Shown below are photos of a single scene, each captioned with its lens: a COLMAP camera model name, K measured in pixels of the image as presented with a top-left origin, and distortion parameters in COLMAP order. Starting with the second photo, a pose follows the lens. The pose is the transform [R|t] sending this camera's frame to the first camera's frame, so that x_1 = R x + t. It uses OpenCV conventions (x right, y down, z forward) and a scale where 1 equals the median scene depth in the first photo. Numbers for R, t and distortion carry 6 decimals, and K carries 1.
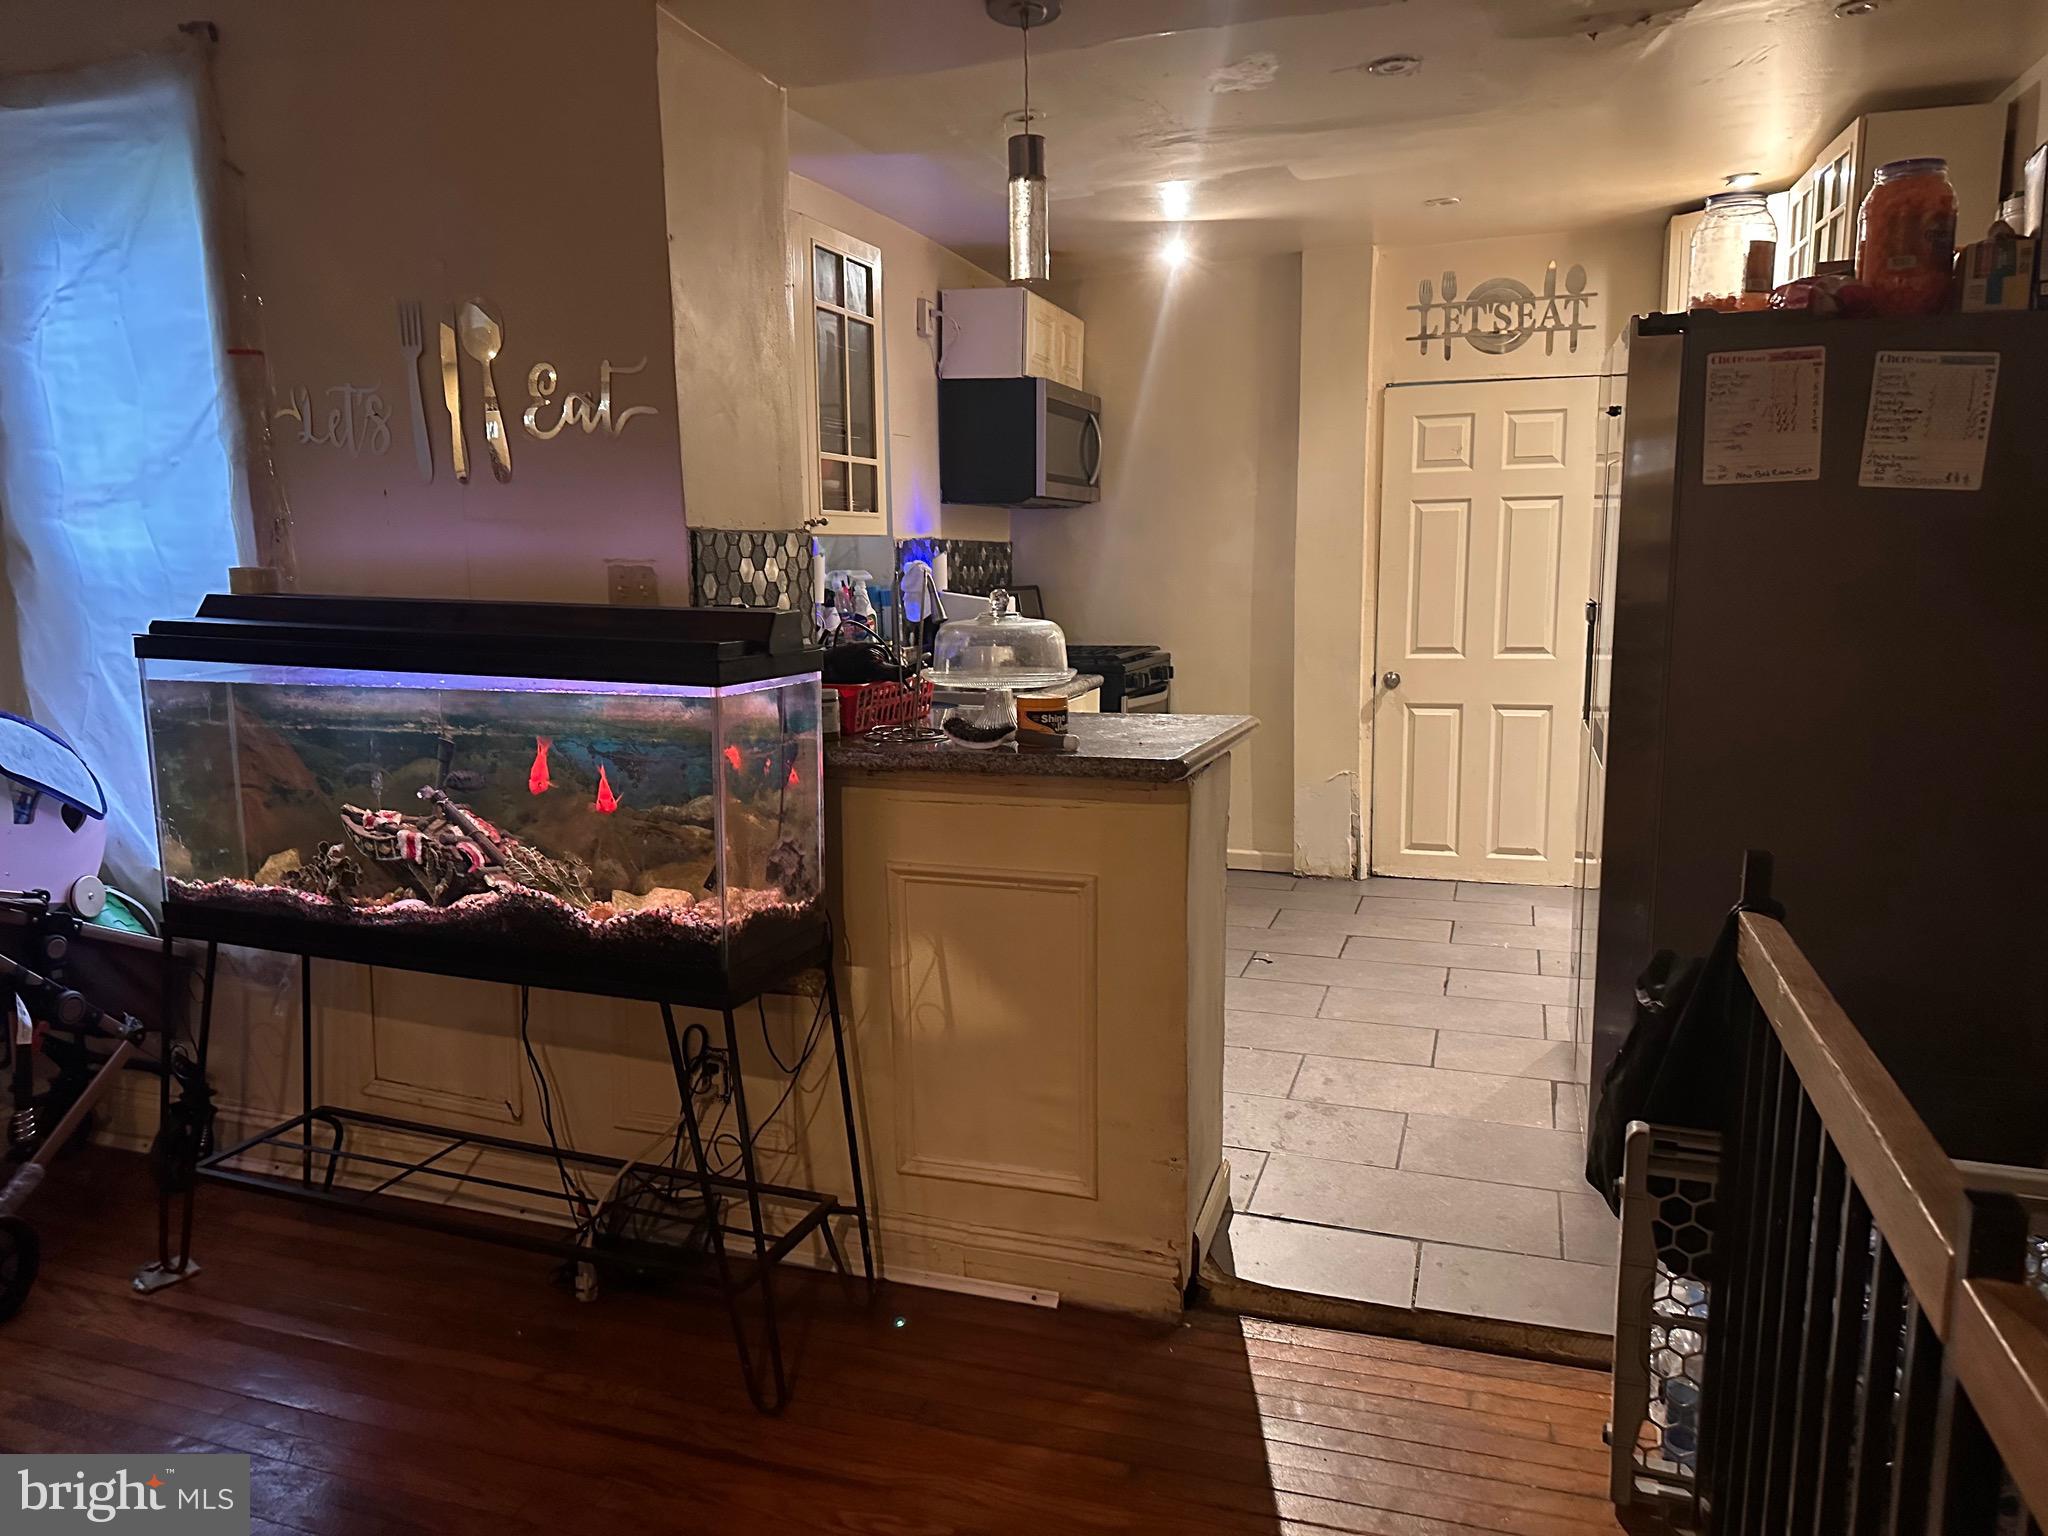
lens RADIAL K [[1425.8, 0, 1024.0], [0, 1425.8, 768.0], [0, 0, 1]] dist [0.022162, -0.029186]
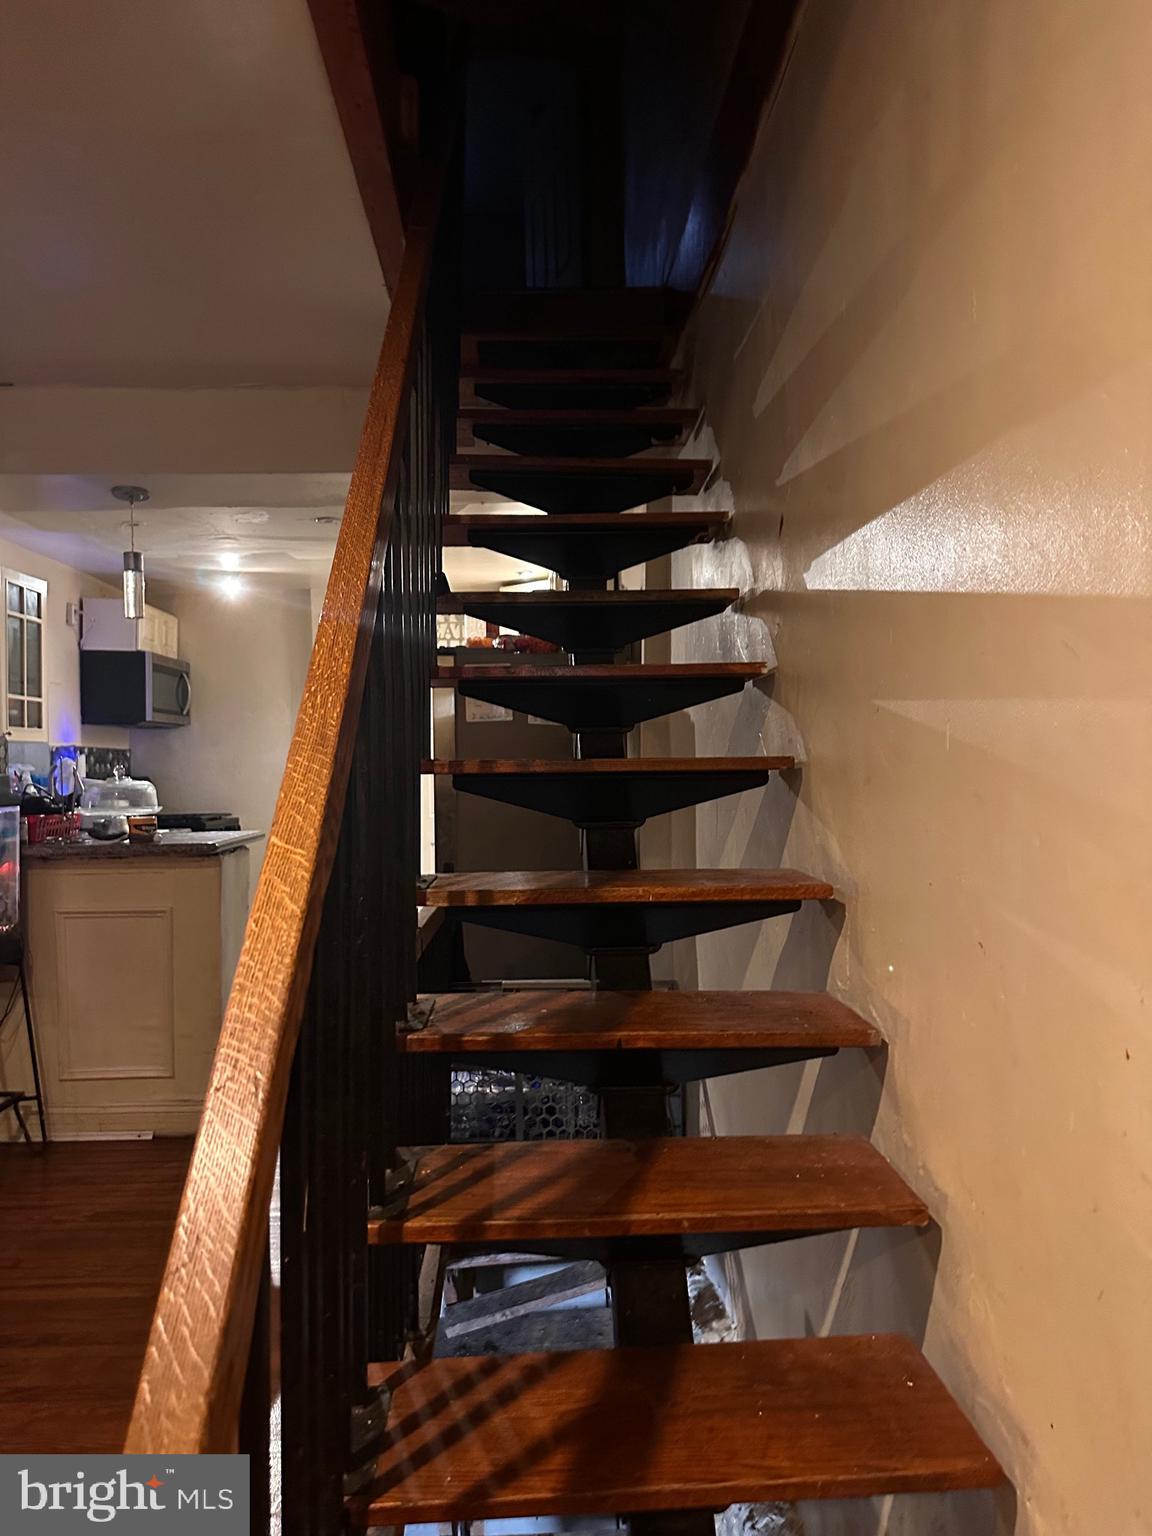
lens RADIAL K [[1067.6, 0, 576.0], [0, 1067.6, 768.0], [0, 0, 1]] dist [0.219959, -0.429555]
pose [[0.930785, -0.003126, 0.365553, 0.016459], [0.057126, 0.988923, -0.136999, 0.114840], [-0.361075, 0.148399, 0.920653, -0.594522]]
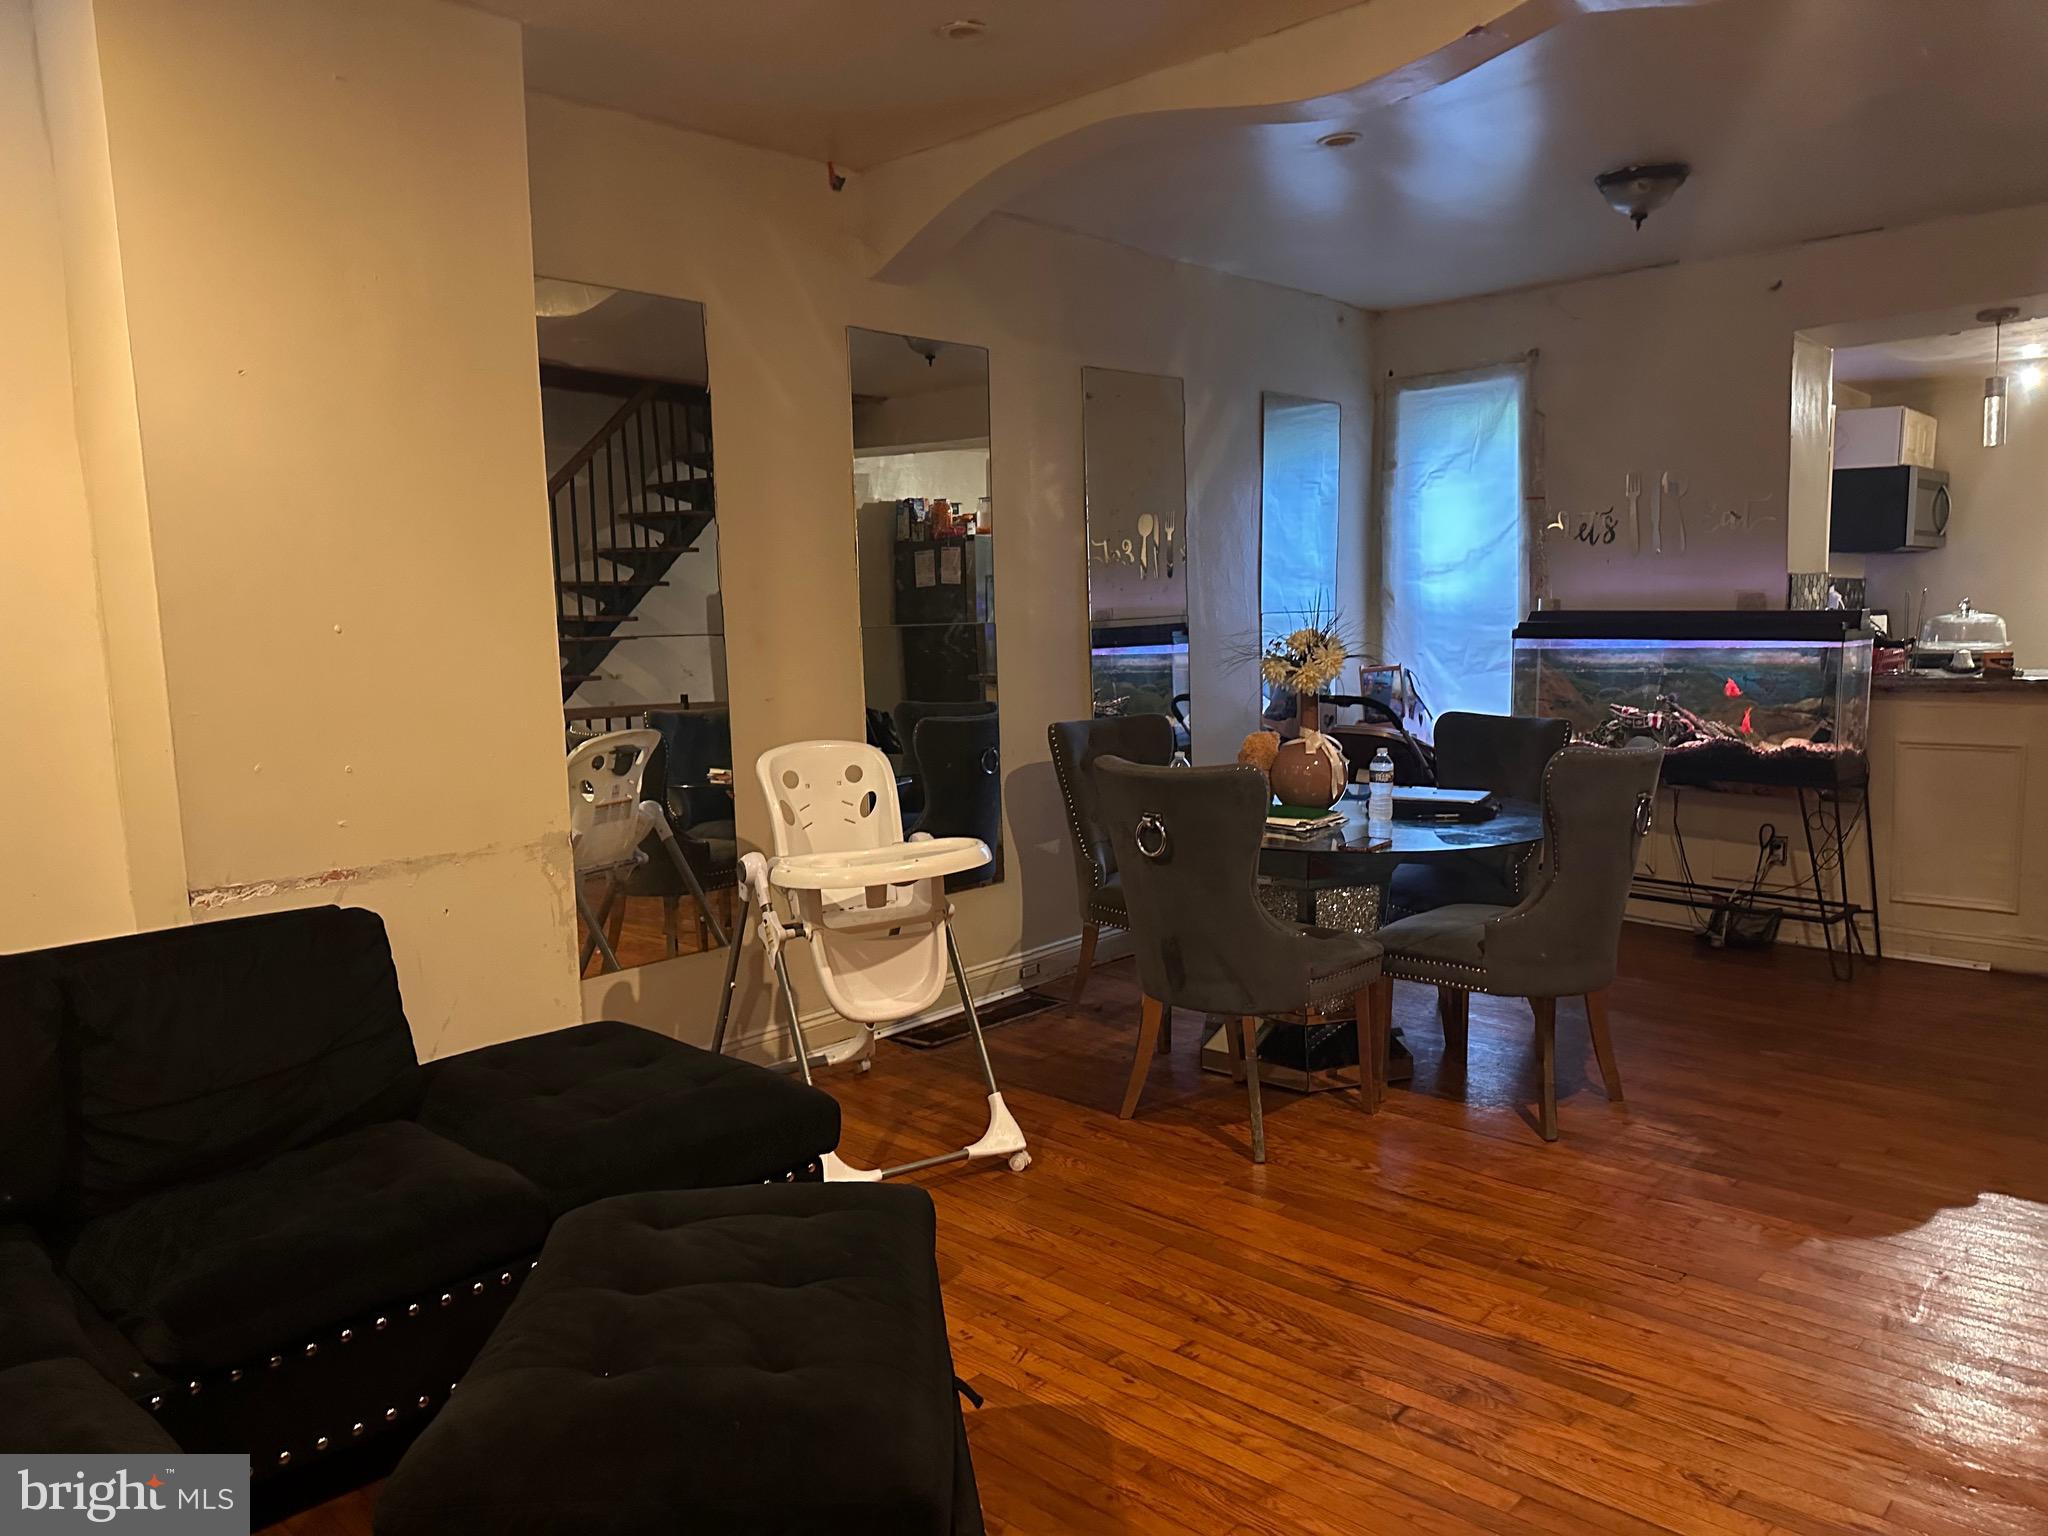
lens RADIAL K [[1425.8, 0, 1024.0], [0, 1425.8, 768.0], [0, 0, 1]] dist [0.022162, -0.029186]
pose [[0.904868, 0.028155, -0.424761, -0.322651], [-0.042721, 0.998779, -0.024803, 0.195737], [0.423544, 0.040590, 0.904966, -1.232250]]
